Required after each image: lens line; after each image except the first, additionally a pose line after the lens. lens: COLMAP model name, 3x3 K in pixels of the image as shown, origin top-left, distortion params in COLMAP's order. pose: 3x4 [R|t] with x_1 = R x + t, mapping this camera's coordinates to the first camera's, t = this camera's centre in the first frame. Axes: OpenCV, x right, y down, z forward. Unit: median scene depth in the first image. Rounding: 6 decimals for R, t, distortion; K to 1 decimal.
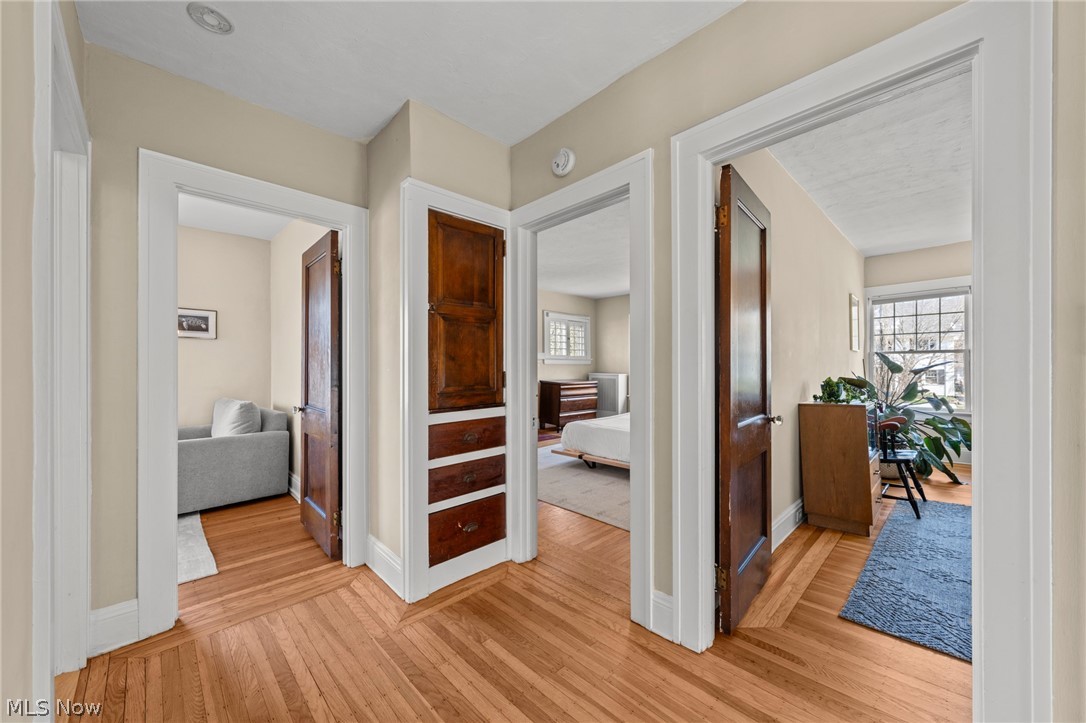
lens RADIAL K [[408.6, 0, 544.8], [0, 408.6, 368.0], [0, 0, 1]] dist [-0.000189, -0.000006]
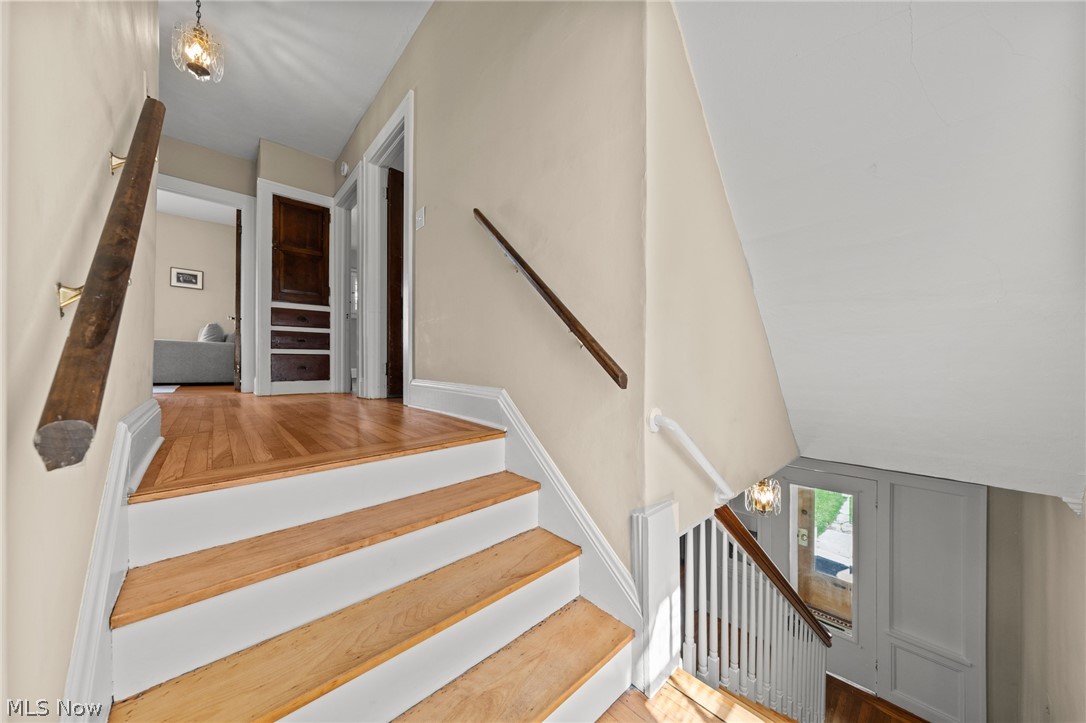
lens RADIAL K [[365.2, 0, 543.5], [0, 365.2, 366.0], [0, 0, 1]] dist [0.001204, 0.000108]
pose [[0.999290, 0.004805, -0.037364, 0.912617], [-0.004825, 0.999988, -0.000460, 0.356279], [0.037361, 0.000640, 0.999302, -0.577146]]
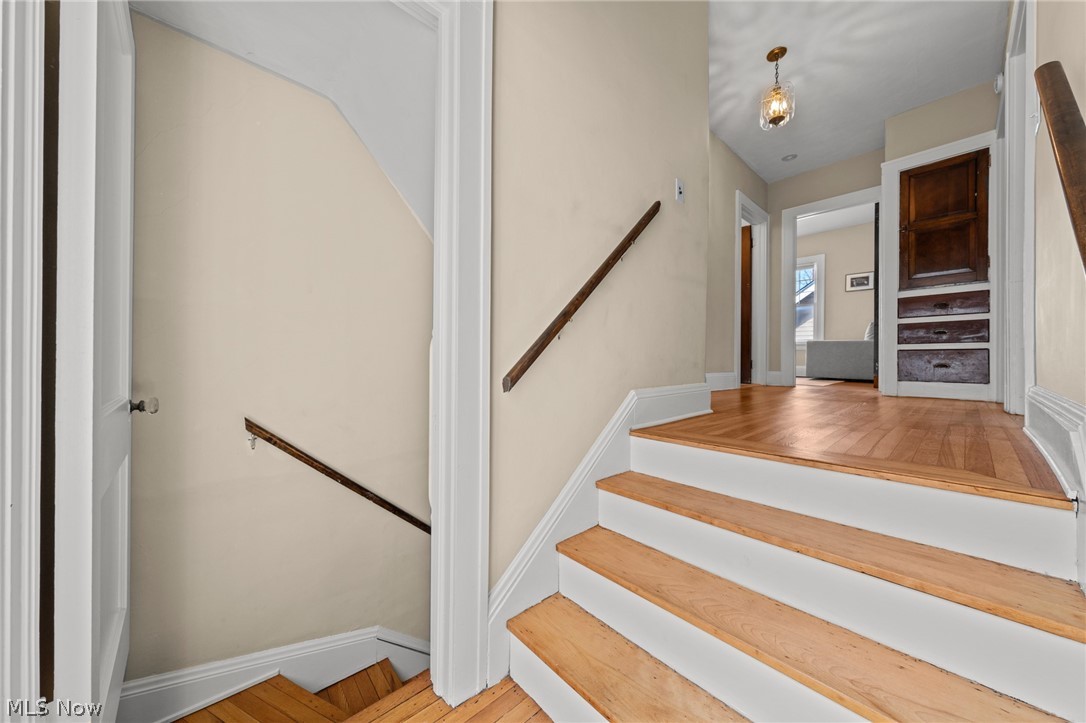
lens RADIAL K [[369.5, 0, 543.0], [0, 369.5, 361.5], [0, 0, 1]] dist [-0.001247, -0.000163]
pose [[-0.049853, 0.005757, -0.998740, 1.162364], [-0.010971, 0.999920, 0.006311, 0.358792], [0.998696, 0.011272, -0.049785, -0.360580]]
